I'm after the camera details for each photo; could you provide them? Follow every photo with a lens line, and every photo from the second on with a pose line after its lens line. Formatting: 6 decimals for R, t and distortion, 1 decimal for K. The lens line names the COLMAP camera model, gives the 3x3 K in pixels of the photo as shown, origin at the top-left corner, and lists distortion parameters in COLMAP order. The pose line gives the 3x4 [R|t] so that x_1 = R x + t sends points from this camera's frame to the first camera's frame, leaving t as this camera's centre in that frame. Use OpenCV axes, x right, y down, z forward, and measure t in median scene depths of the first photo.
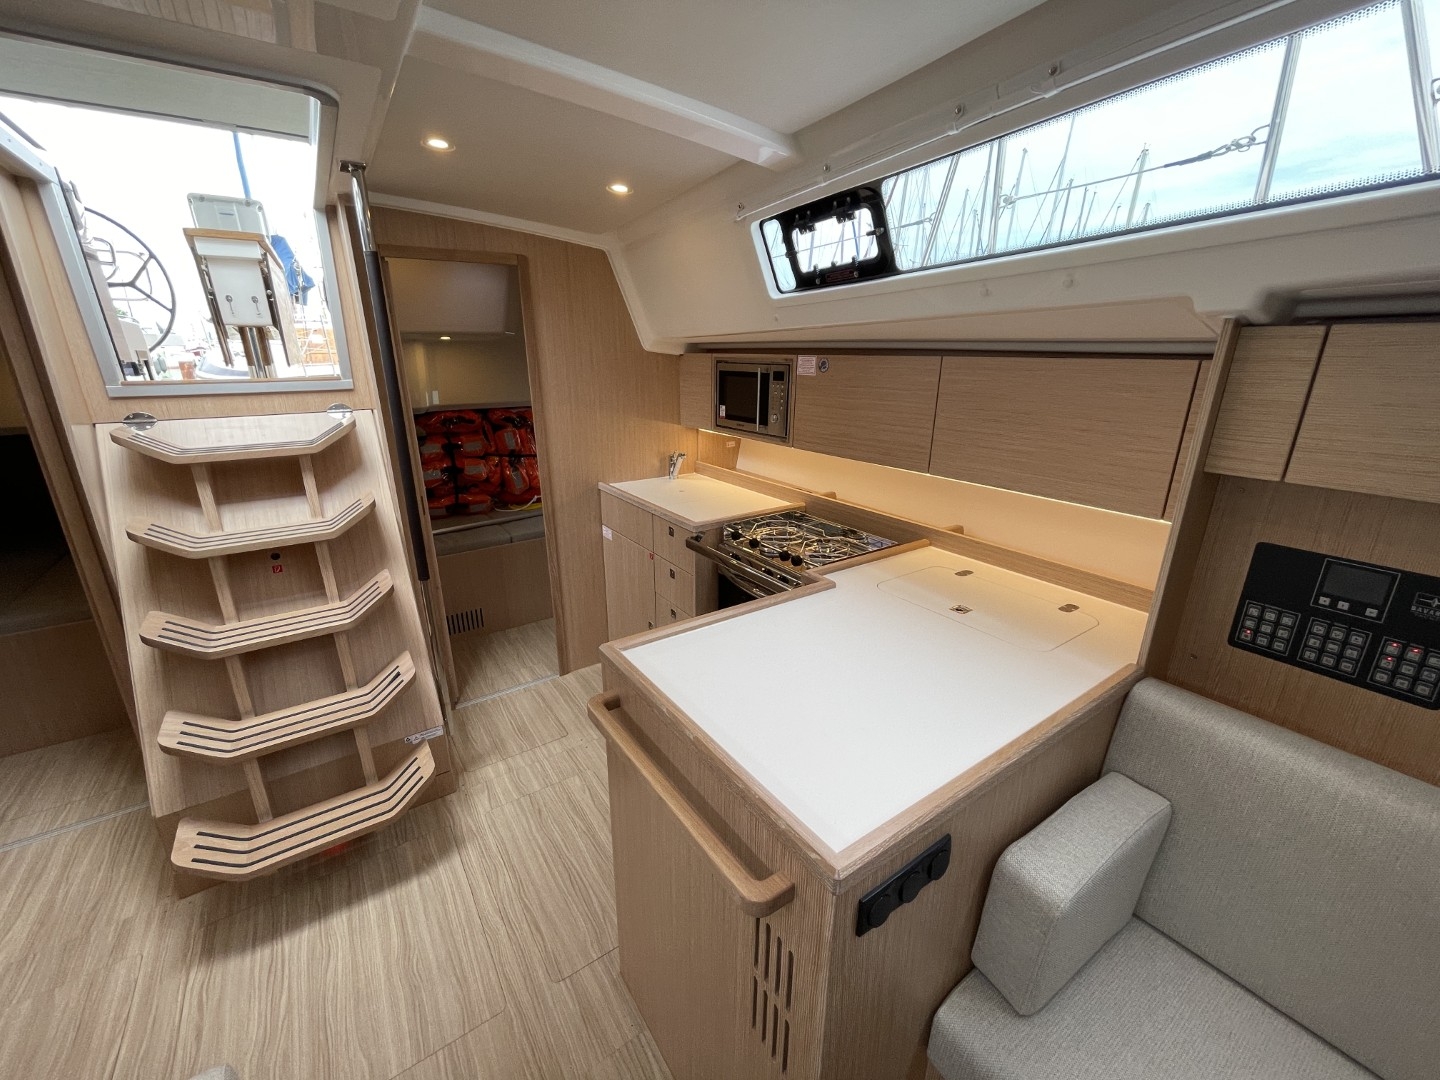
lens RADIAL K [[581.4, 0, 722.5], [0, 581.4, 537.8], [0, 0, 1]] dist [-0.002743, 0.000738]
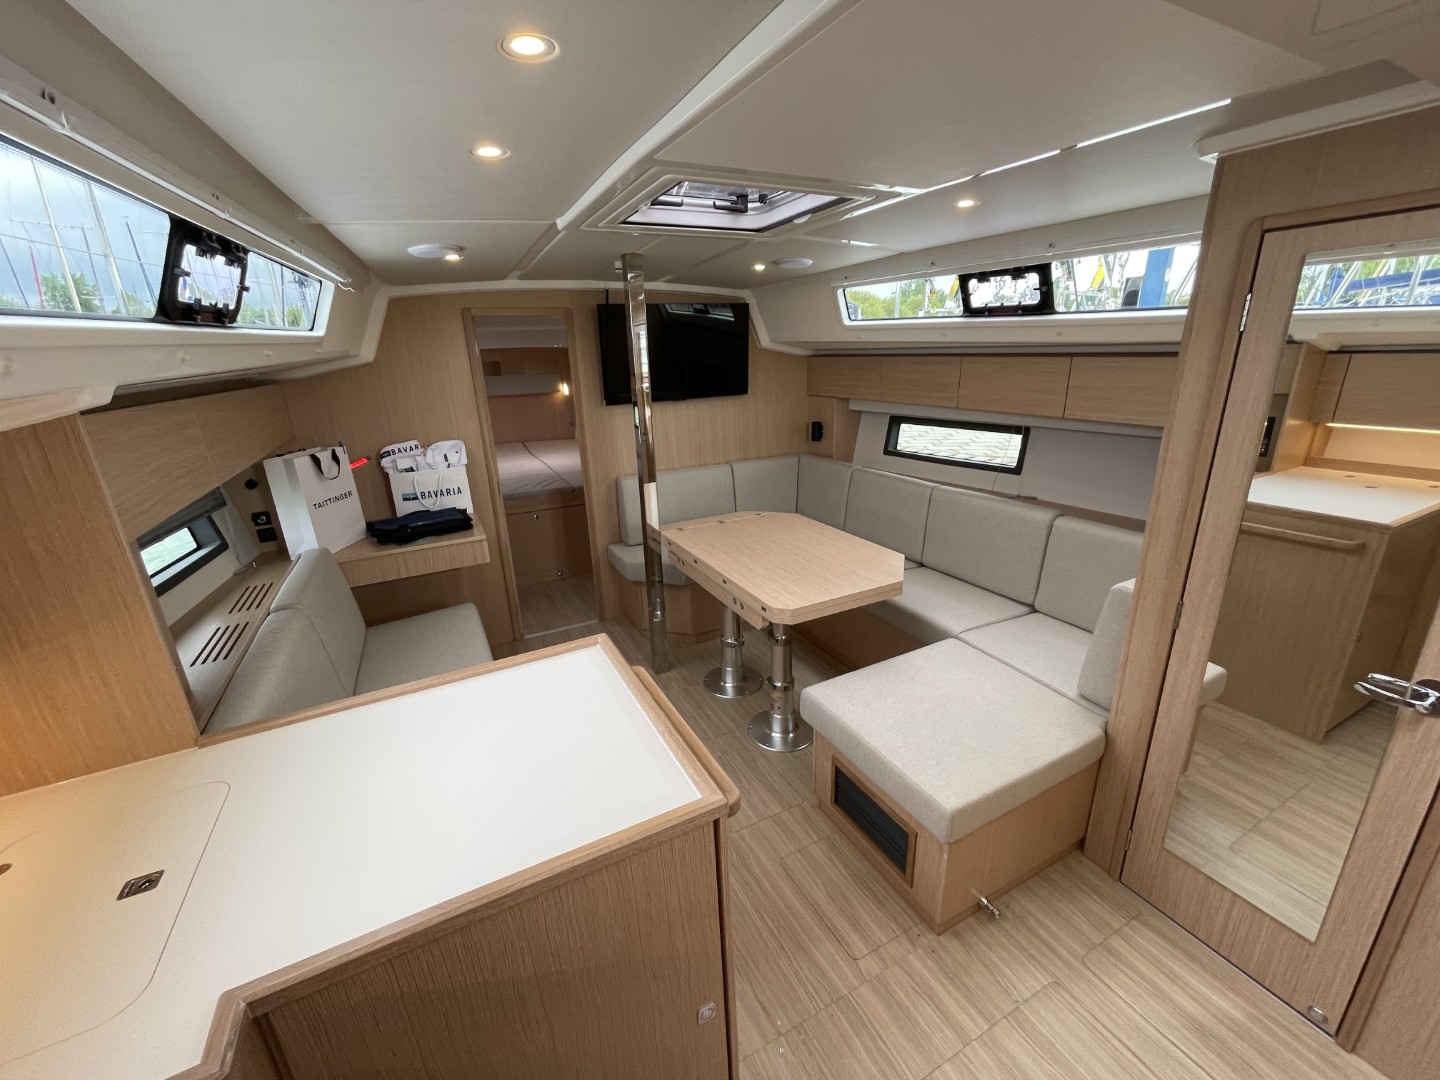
lens RADIAL K [[581.4, 0, 718.2], [0, 581.4, 533.8], [0, 0, 1]] dist [-0.002743, 0.000738]
pose [[-0.990153, -0.004968, 0.139904, -0.238209], [0.077496, 0.812822, 0.577334, -0.423523], [-0.116586, 0.582491, -0.804433, 1.086083]]
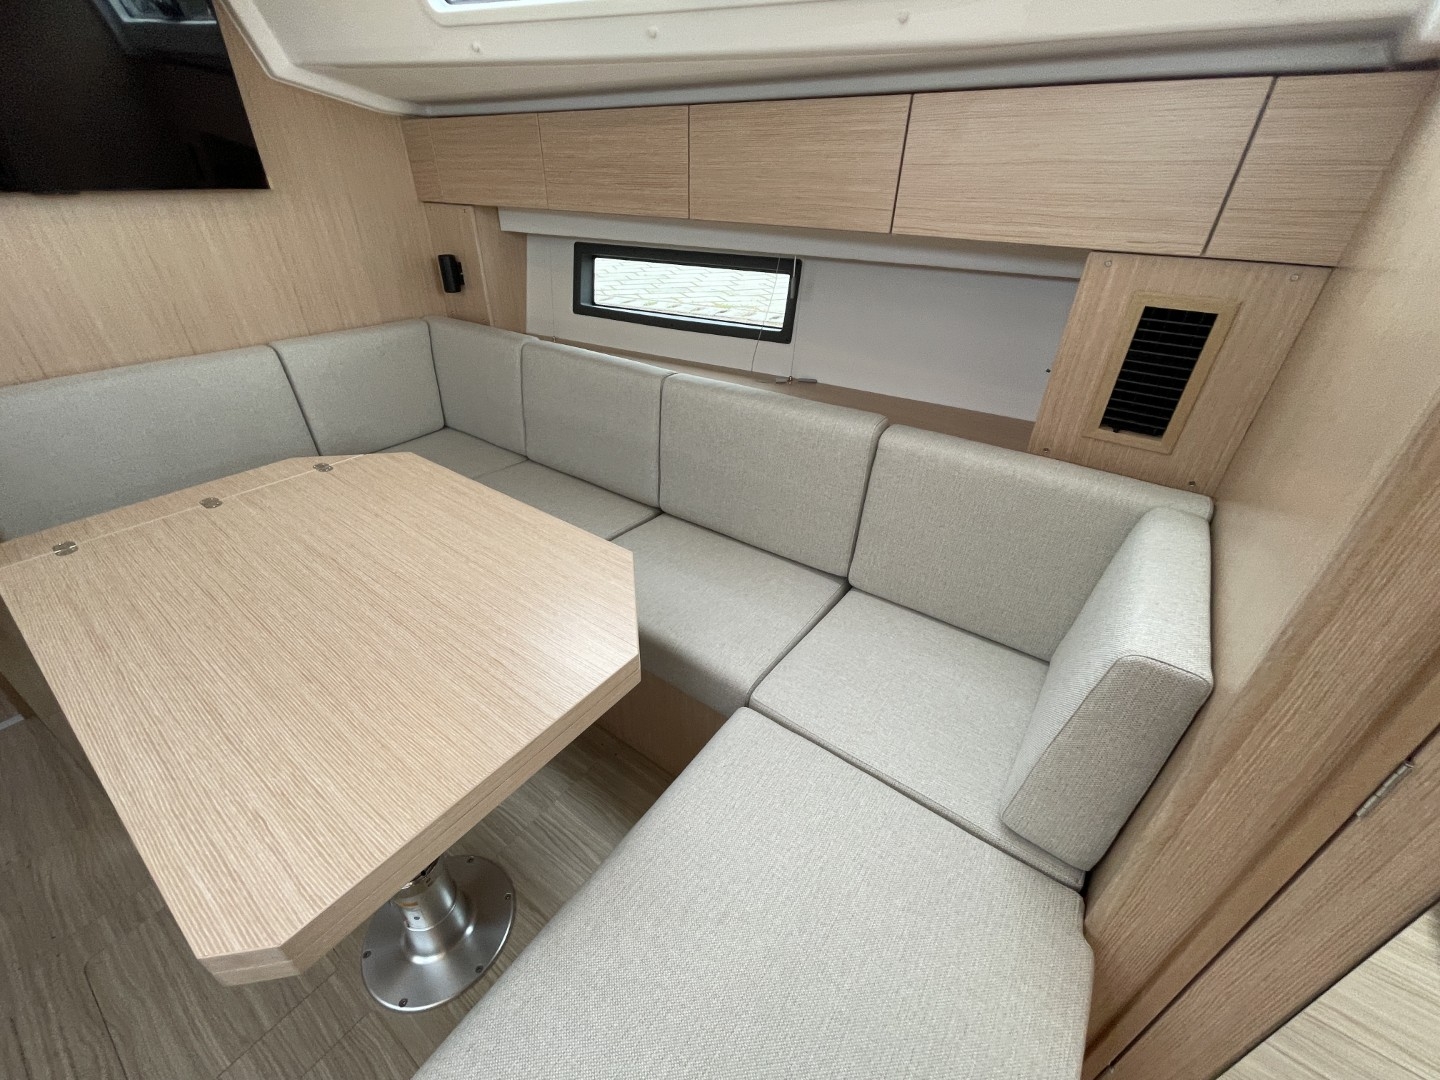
lens RADIAL K [[581.4, 0, 714.9], [0, 581.4, 530.4], [0, 0, 1]] dist [-0.002743, 0.000738]
pose [[-0.945894, 0.159037, -0.282827, -0.411476], [-0.111873, 0.658352, 0.744351, -0.010414], [0.304579, 0.735718, -0.604939, 0.264033]]
